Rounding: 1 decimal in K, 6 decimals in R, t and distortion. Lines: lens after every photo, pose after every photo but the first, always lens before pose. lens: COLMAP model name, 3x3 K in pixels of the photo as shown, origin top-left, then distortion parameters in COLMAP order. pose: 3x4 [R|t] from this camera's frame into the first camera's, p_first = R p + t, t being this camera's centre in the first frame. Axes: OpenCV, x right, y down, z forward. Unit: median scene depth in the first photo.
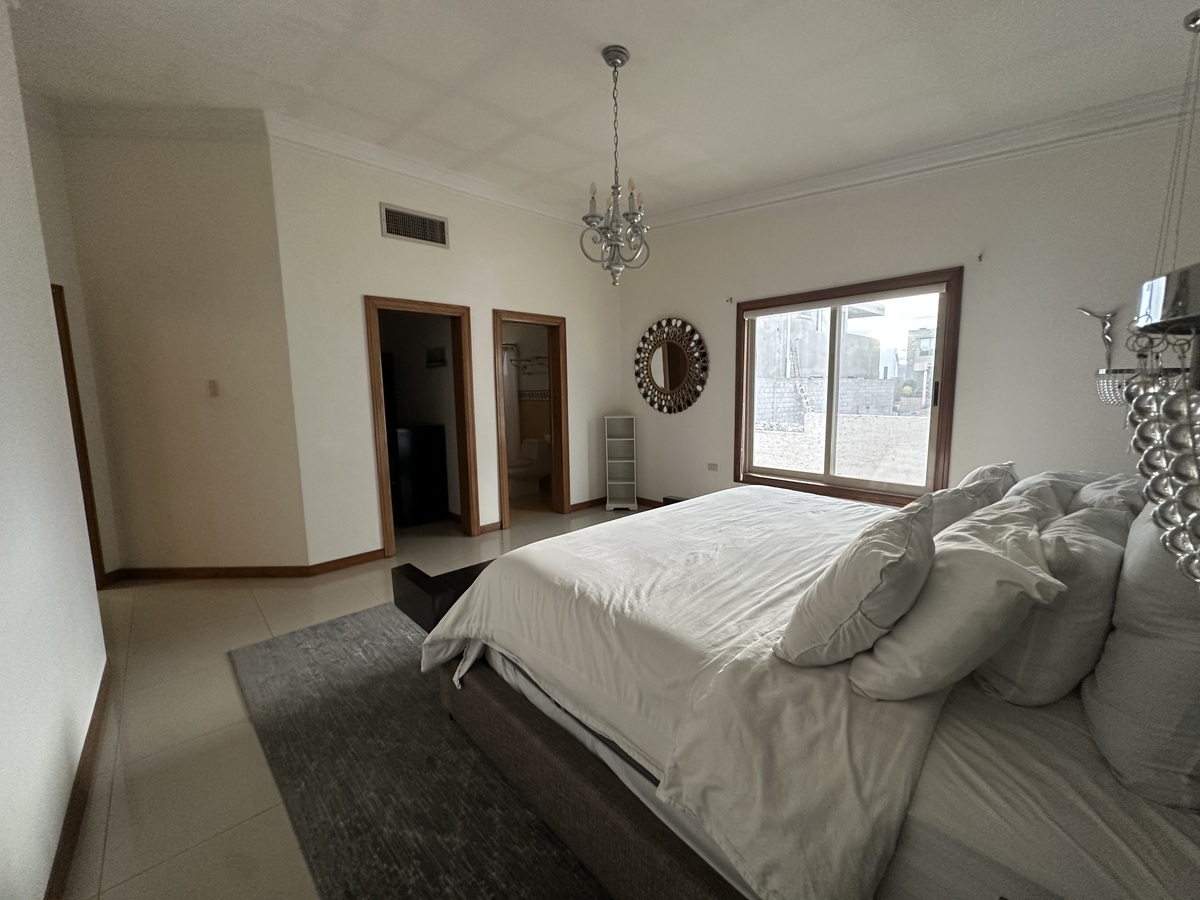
lens RADIAL K [[478.2, 0, 599.3], [0, 478.2, 449.7], [0, 0, 1]] dist [-0.001194, 0.000135]
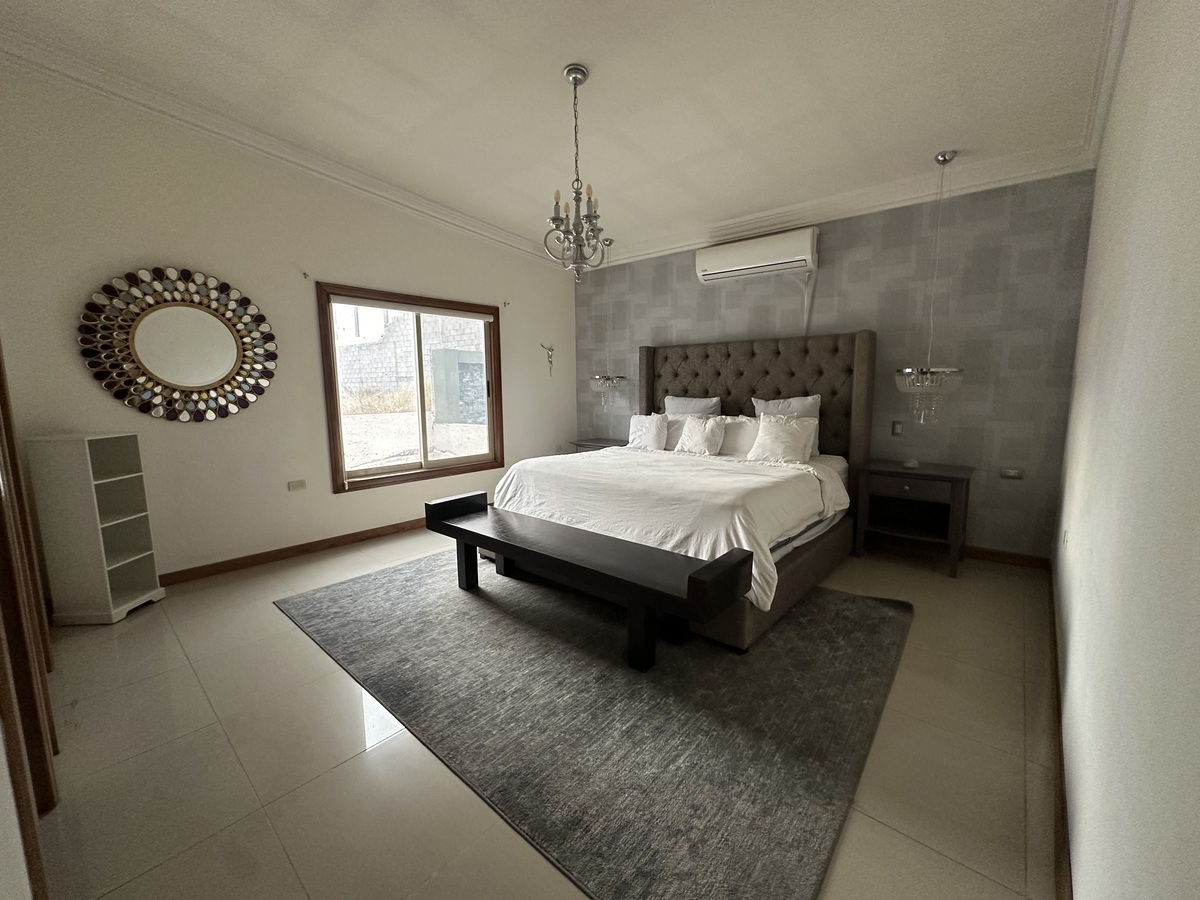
lens RADIAL K [[478.2, 0, 599.5], [0, 478.2, 448.2], [0, 0, 1]] dist [-0.001194, 0.000135]
pose [[-0.117080, -0.115225, 0.986415, -0.578059], [0.129538, 0.982989, 0.130200, -0.059673], [-0.984638, 0.143023, -0.100163, 0.588668]]
